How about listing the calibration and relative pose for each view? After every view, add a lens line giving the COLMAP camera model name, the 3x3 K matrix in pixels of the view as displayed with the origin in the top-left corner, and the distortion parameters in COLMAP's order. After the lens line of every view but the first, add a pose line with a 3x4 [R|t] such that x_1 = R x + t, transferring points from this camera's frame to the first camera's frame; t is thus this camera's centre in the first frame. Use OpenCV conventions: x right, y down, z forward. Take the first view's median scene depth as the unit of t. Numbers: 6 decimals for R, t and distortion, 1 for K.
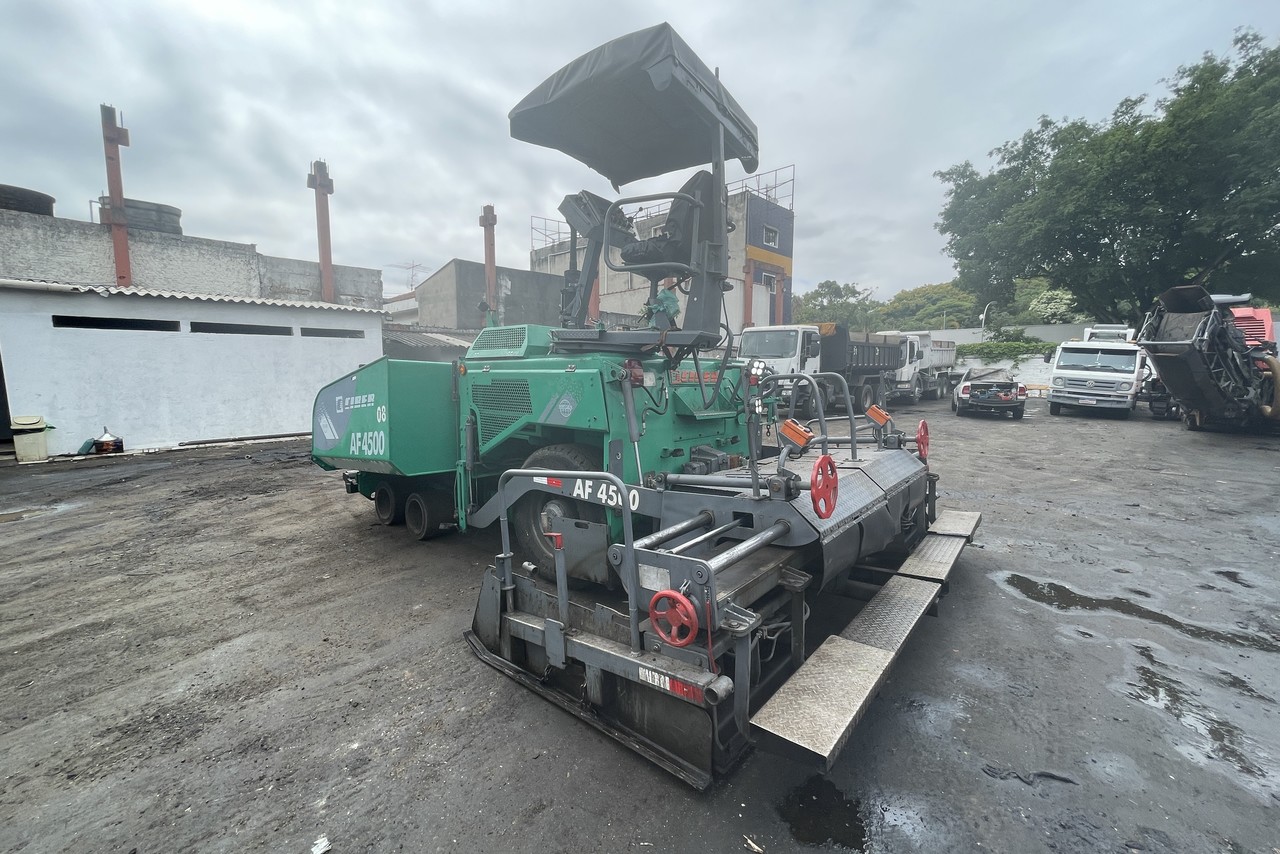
lens RADIAL K [[514.5, 0, 640.0], [0, 514.5, 427.0], [0, 0, 1]] dist [-0.002852, 0.000386]
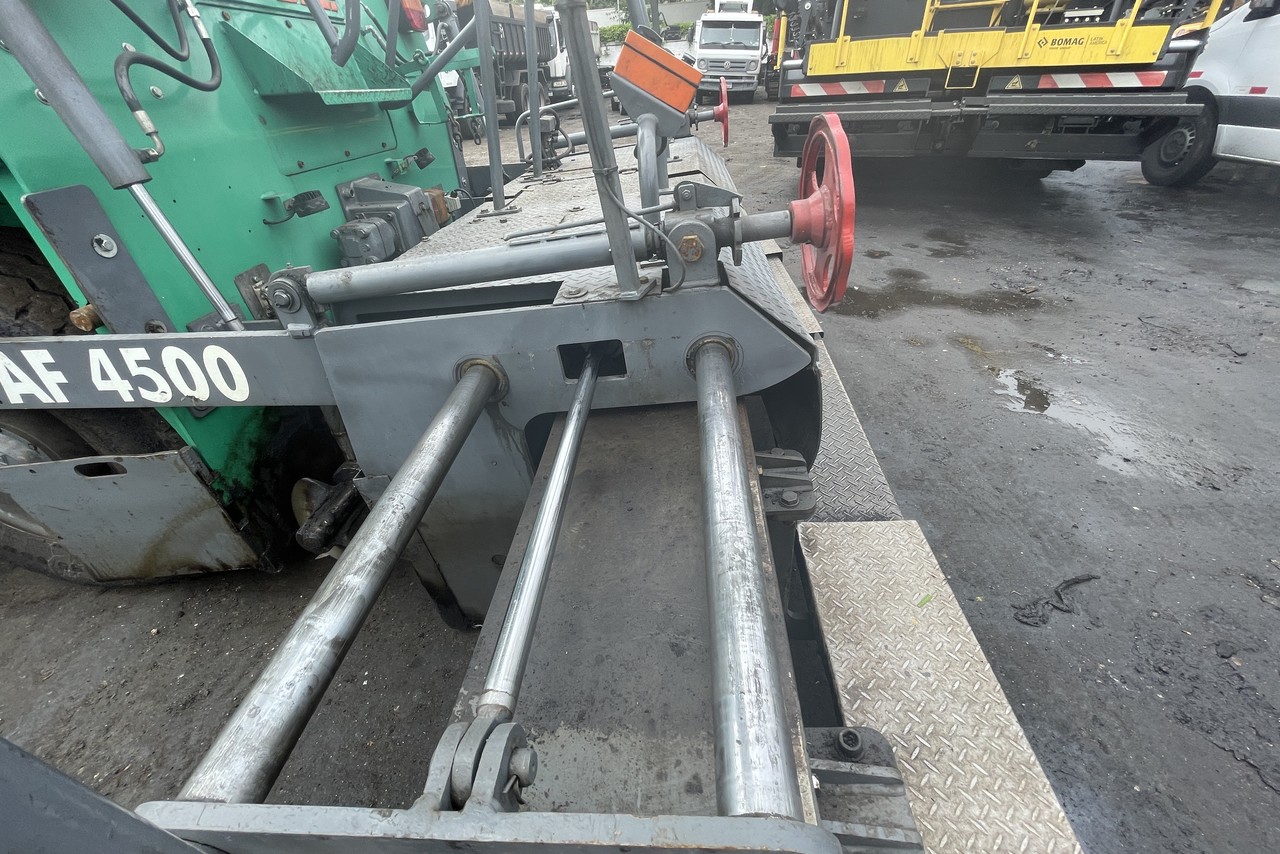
lens RADIAL K [[514.5, 0, 640.0], [0, 514.5, 427.0], [0, 0, 1]] dist [-0.002852, 0.000386]
pose [[0.806006, -0.377485, 0.455915, 0.037187], [0.122379, 0.859882, 0.495607, 0.037064], [-0.579117, -0.343668, 0.739267, 0.553850]]
